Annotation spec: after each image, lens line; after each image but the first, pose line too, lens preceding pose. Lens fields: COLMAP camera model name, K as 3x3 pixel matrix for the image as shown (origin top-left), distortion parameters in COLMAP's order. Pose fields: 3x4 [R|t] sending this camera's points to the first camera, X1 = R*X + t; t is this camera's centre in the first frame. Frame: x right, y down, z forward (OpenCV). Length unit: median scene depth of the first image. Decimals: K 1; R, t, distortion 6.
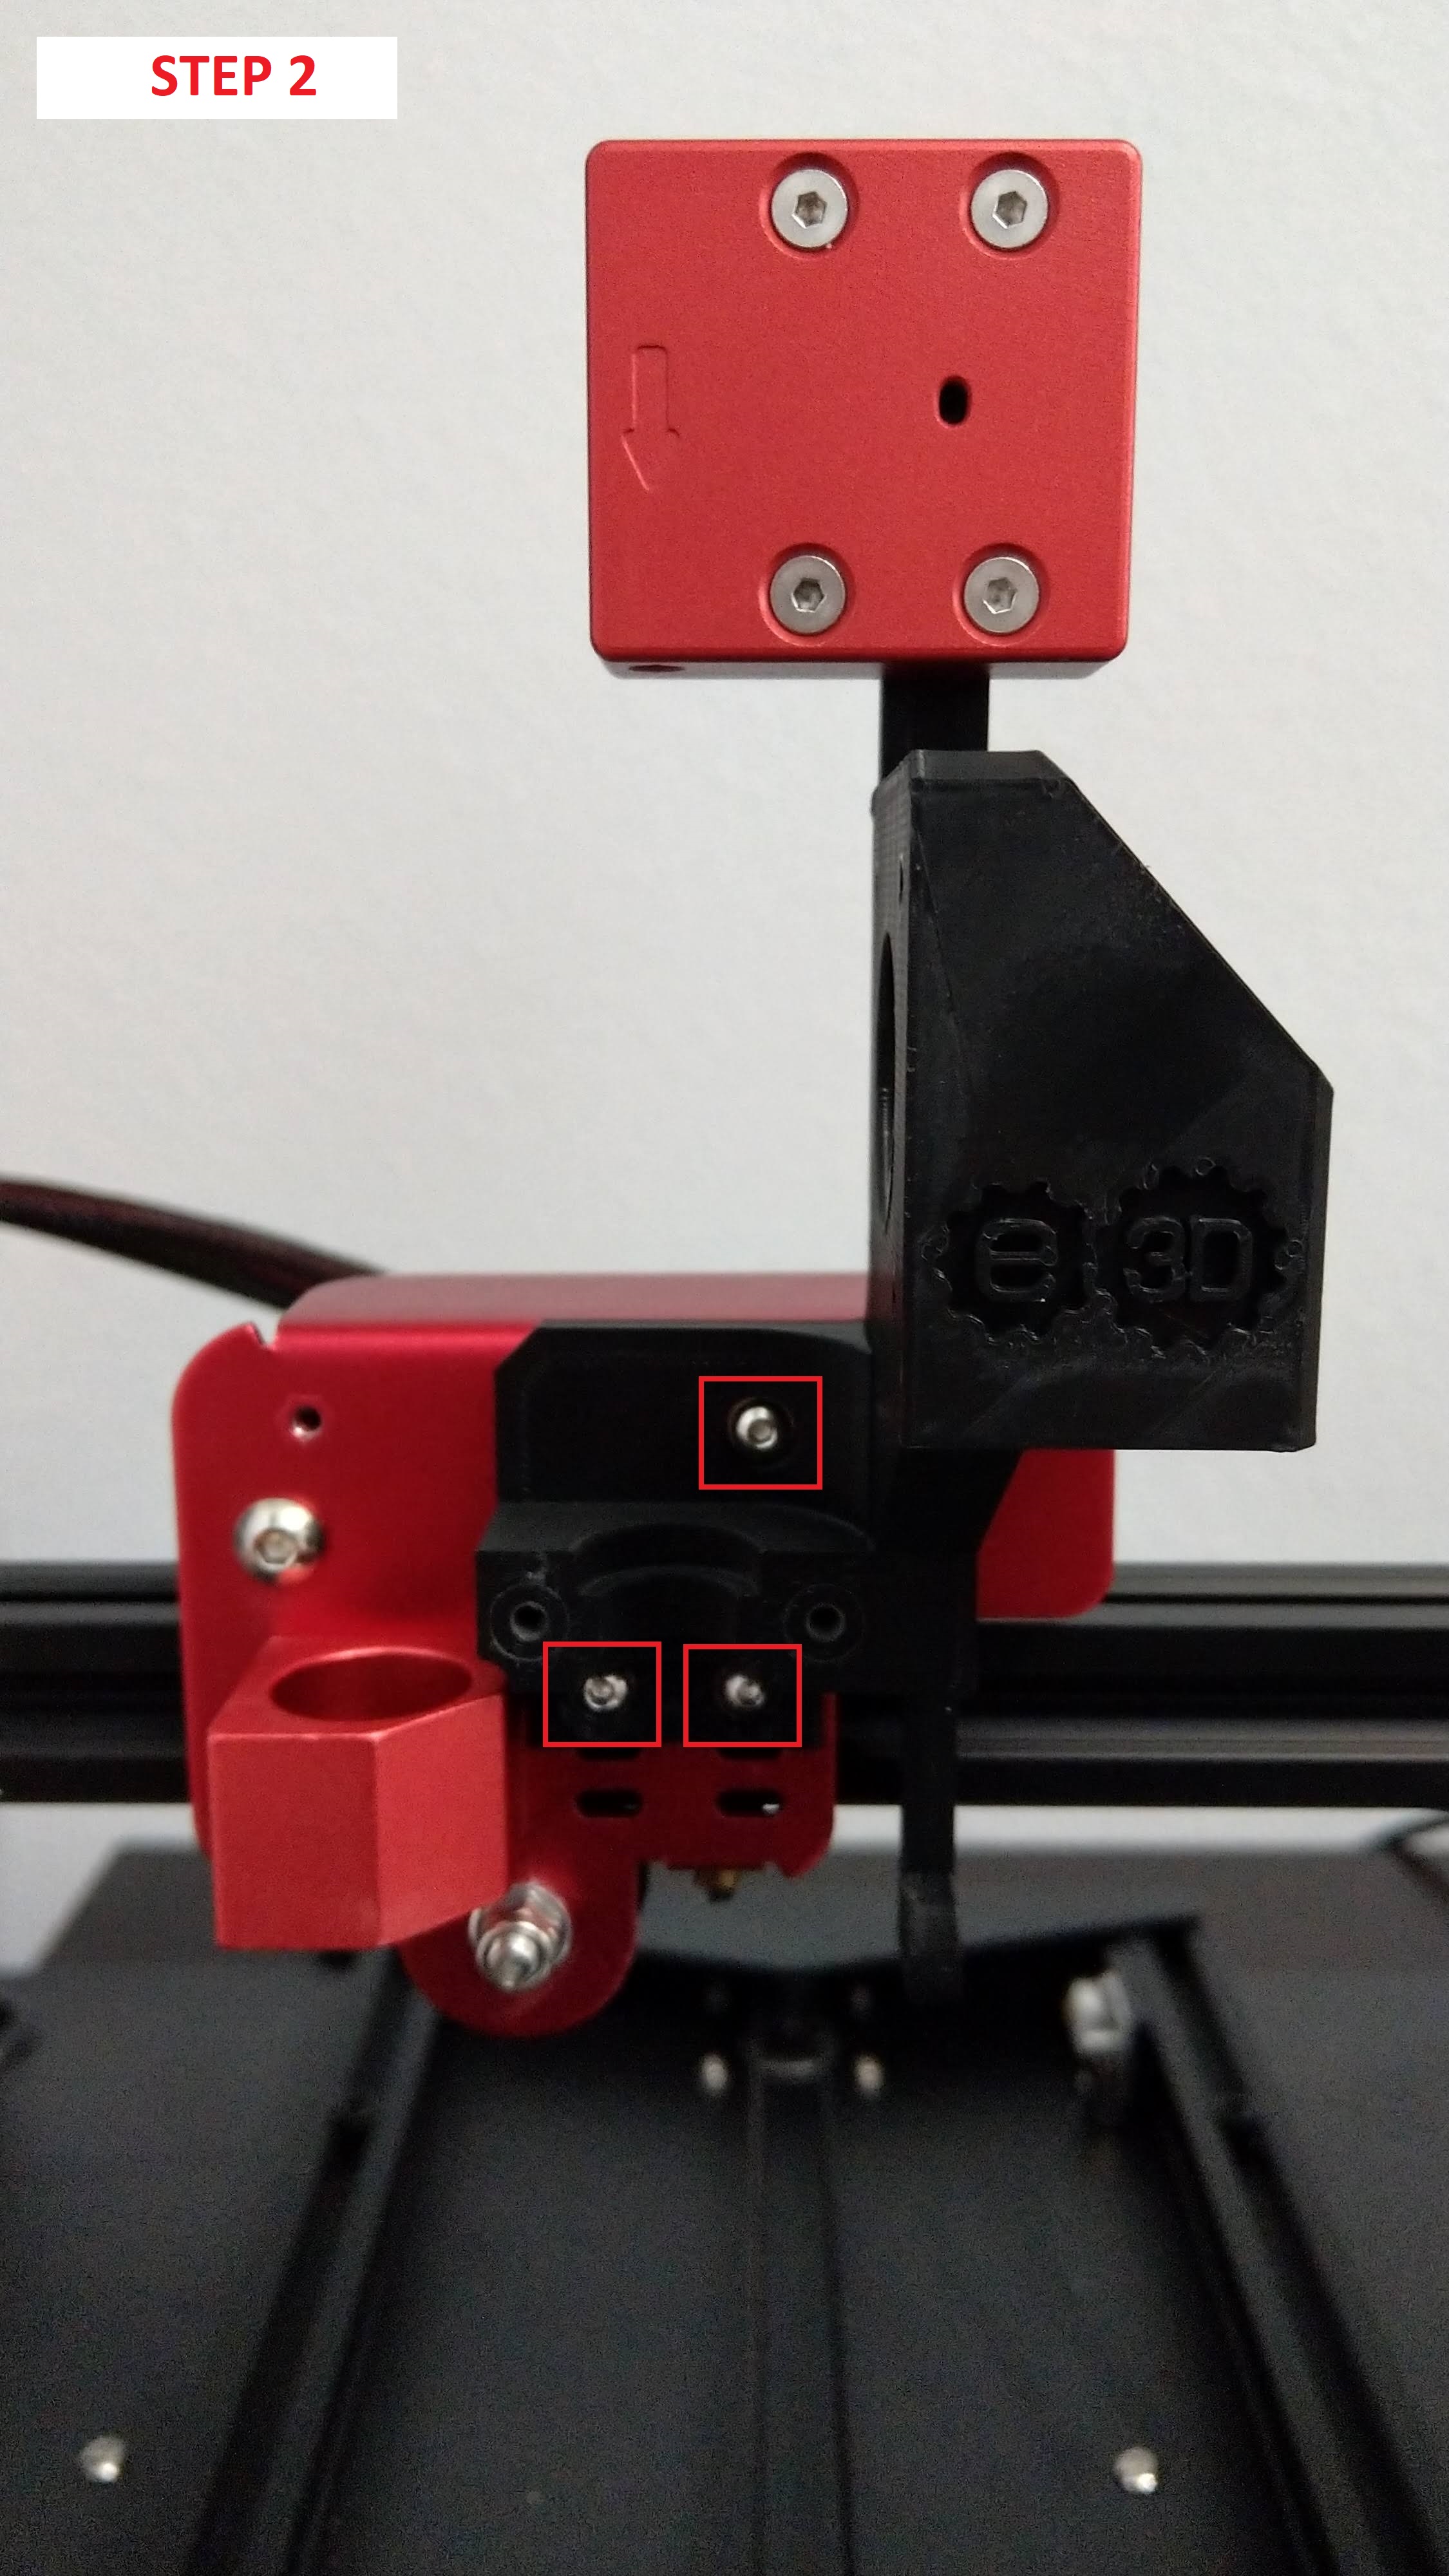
lens RADIAL K [[1981.6, 0, 724.5], [0, 1981.6, 1288.0], [0, 0, 1]] dist [0.003217, -0.048912]
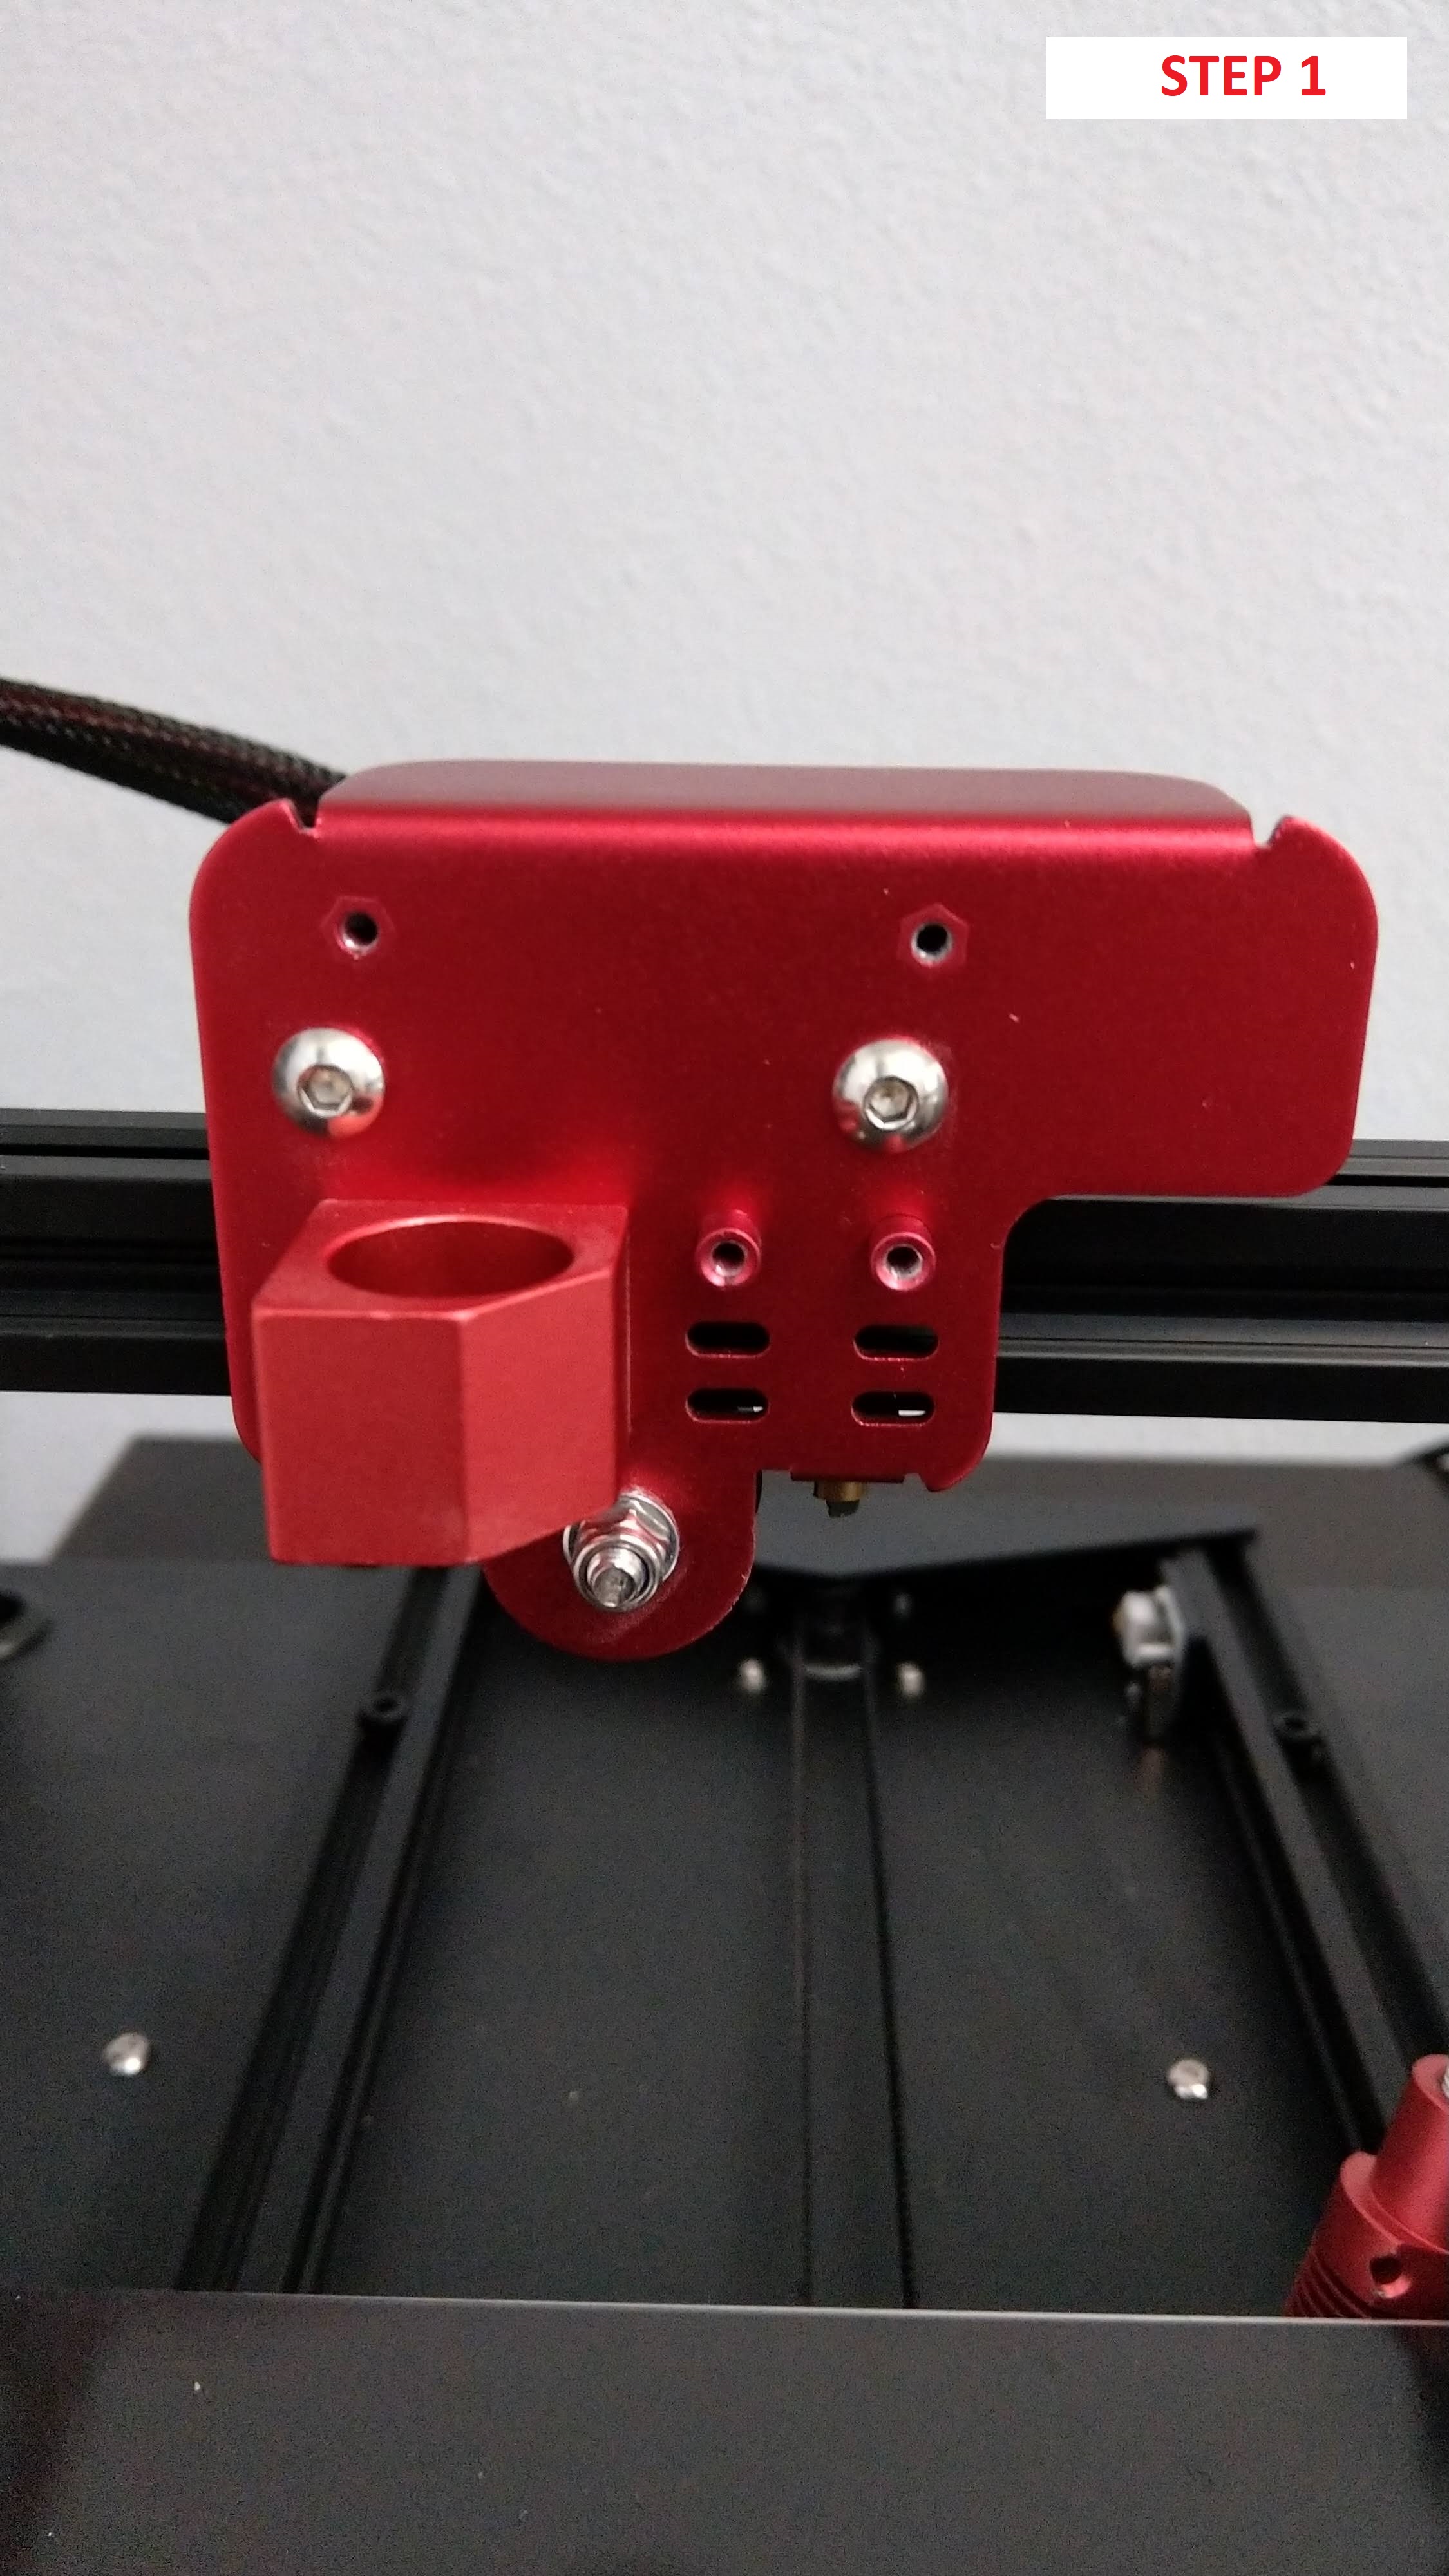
lens RADIAL K [[2027.9, 0, 724.5], [0, 2027.9, 1288.0], [0, 0, 1]] dist [0.003383, 0.003744]
pose [[0.999705, 0.023051, 0.007590, -0.066195], [-0.024093, 0.980168, 0.196697, 0.042360], [-0.002905, -0.196822, 0.980435, 0.161476]]
